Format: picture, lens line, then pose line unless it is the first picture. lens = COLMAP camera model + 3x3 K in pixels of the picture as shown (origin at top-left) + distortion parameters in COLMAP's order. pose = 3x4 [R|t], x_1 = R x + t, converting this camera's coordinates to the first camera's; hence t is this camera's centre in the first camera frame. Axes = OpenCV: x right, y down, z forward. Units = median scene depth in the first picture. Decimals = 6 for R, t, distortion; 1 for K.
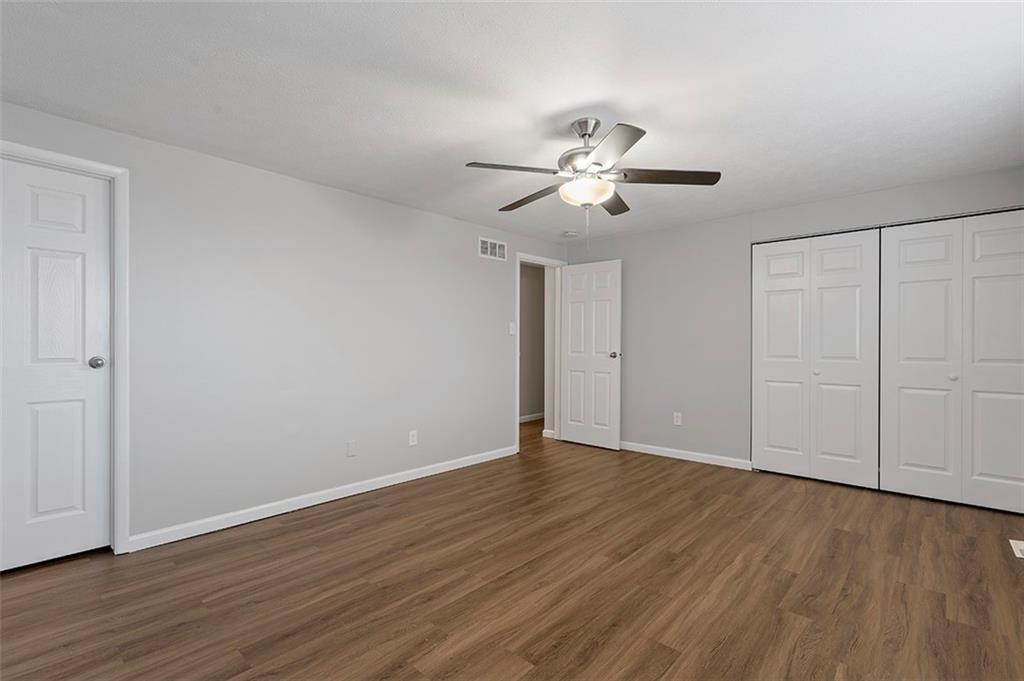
lens RADIAL K [[467.8, 0, 512.0], [0, 467.8, 340.5], [0, 0, 1]] dist [-0.008935, 0.000453]
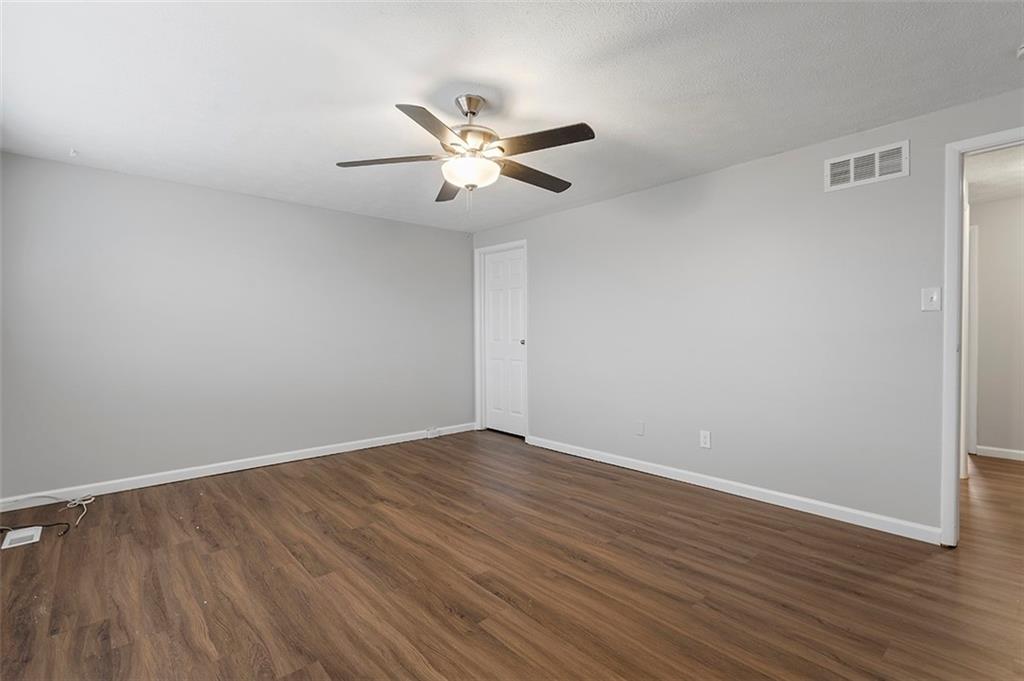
lens RADIAL K [[467.8, 0, 512.0], [0, 467.8, 340.5], [0, 0, 1]] dist [-0.008935, 0.000453]
pose [[-0.095170, 0.017587, -0.995306, 1.004183], [0.013368, 0.999776, 0.016388, 0.008280], [0.995371, -0.011746, -0.095384, 1.069456]]
